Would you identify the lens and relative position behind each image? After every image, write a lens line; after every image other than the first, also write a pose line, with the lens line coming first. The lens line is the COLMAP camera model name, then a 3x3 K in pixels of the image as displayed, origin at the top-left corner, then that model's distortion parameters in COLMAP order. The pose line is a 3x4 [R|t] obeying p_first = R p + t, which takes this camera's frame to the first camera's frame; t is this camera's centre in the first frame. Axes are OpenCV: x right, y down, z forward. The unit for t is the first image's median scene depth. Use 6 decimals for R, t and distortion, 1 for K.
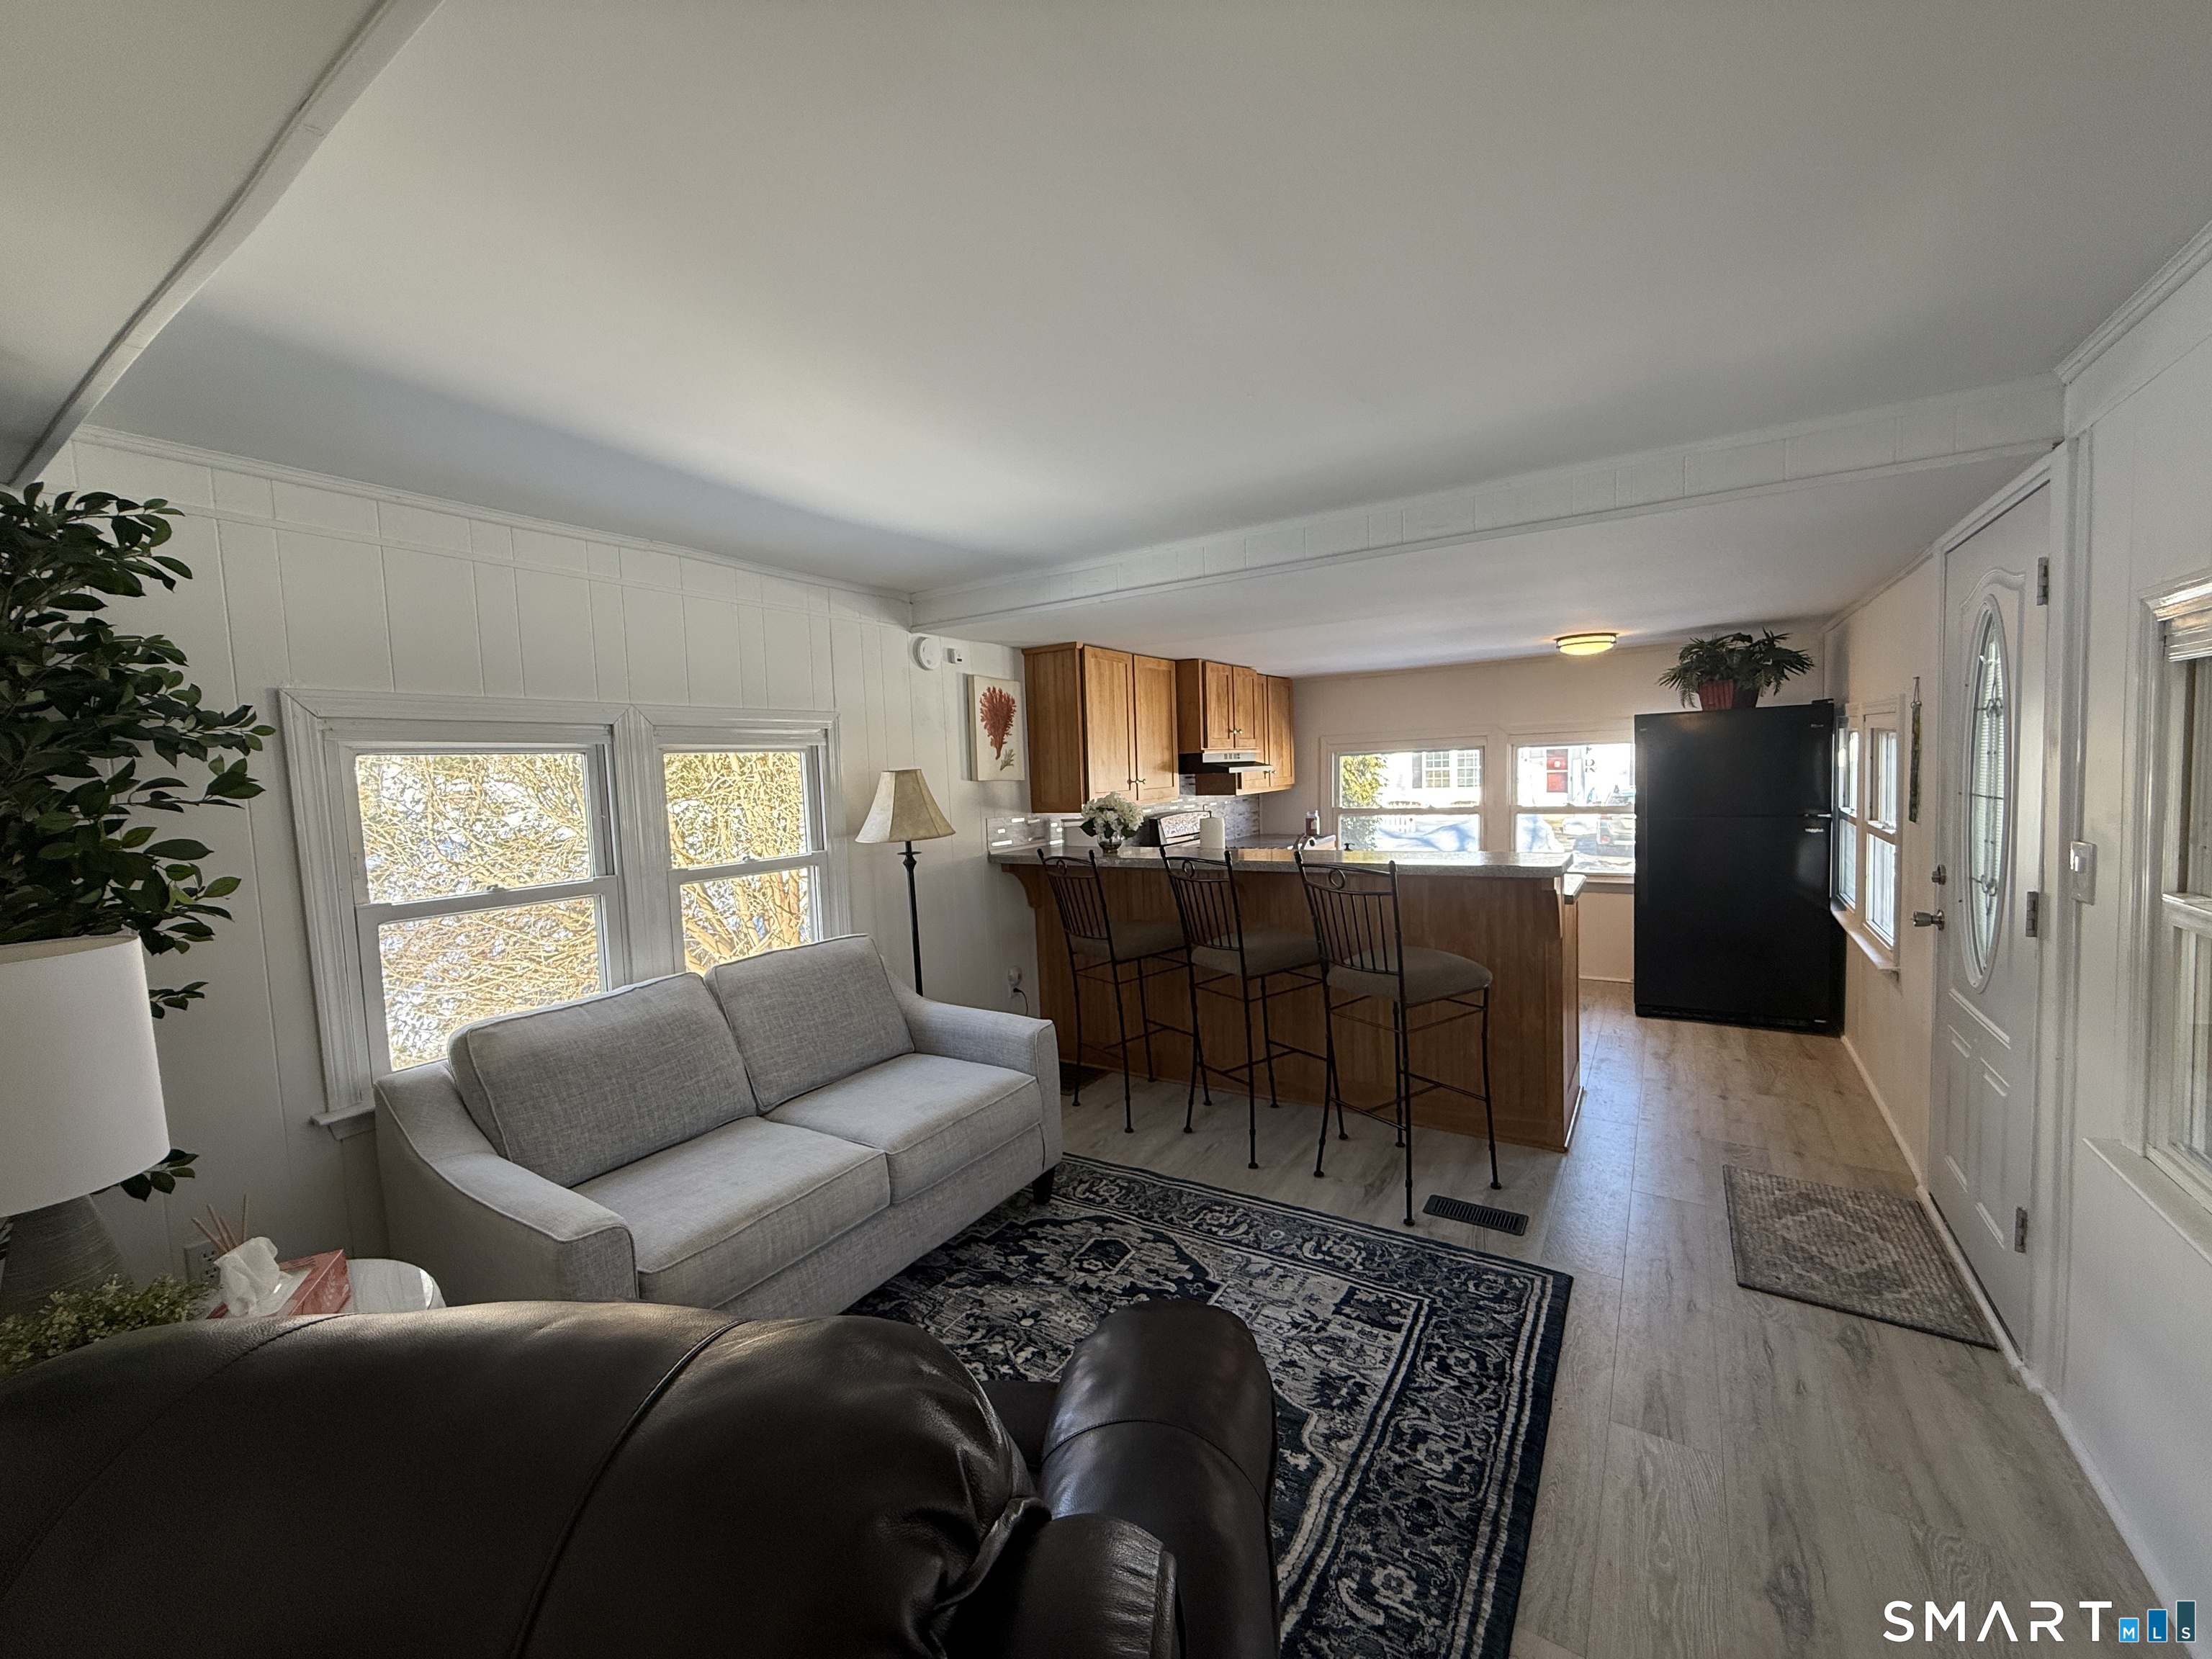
lens RADIAL K [[883.3, 0, 1100.3], [0, 883.3, 831.7], [0, 0, 1]] dist [0.001217, 0.000025]
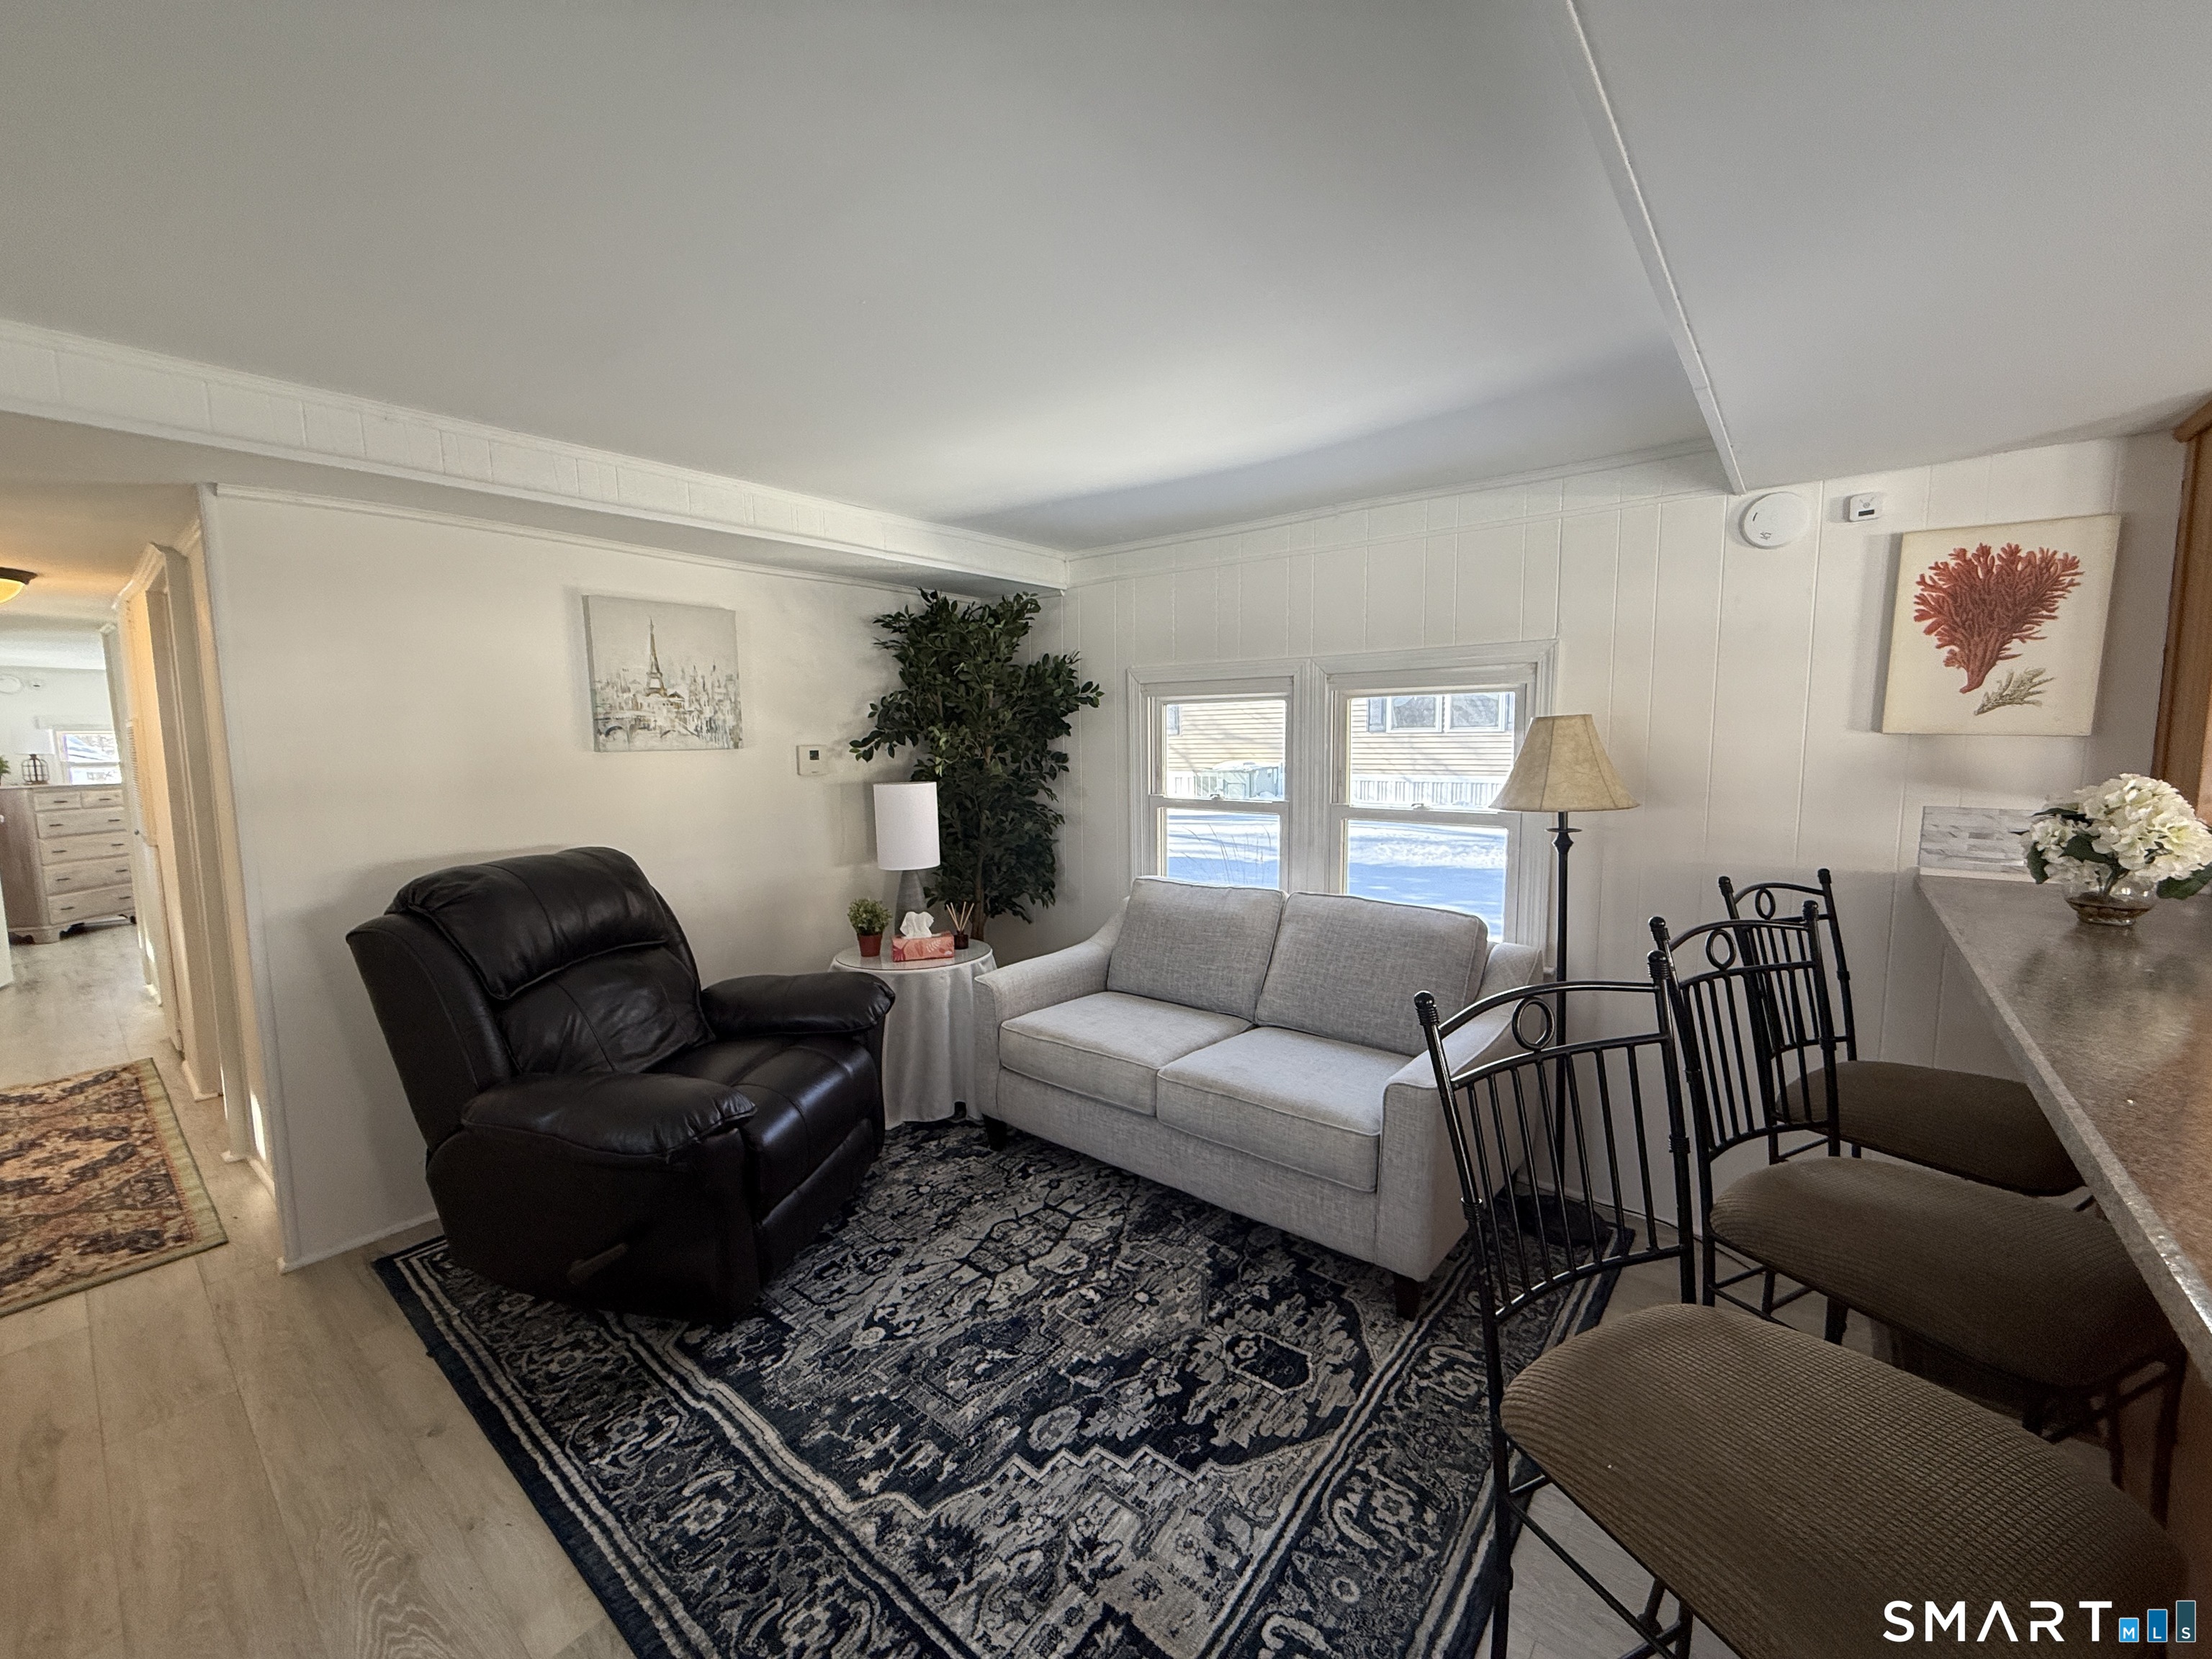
lens RADIAL K [[883.3, 0, 1100.3], [0, 883.3, 831.7], [0, 0, 1]] dist [0.001217, 0.000025]
pose [[-0.114936, 0.147679, -0.982334, 0.679900], [-0.054643, 0.986451, 0.154692, -0.082747], [0.991869, 0.071458, -0.105309, 0.865399]]
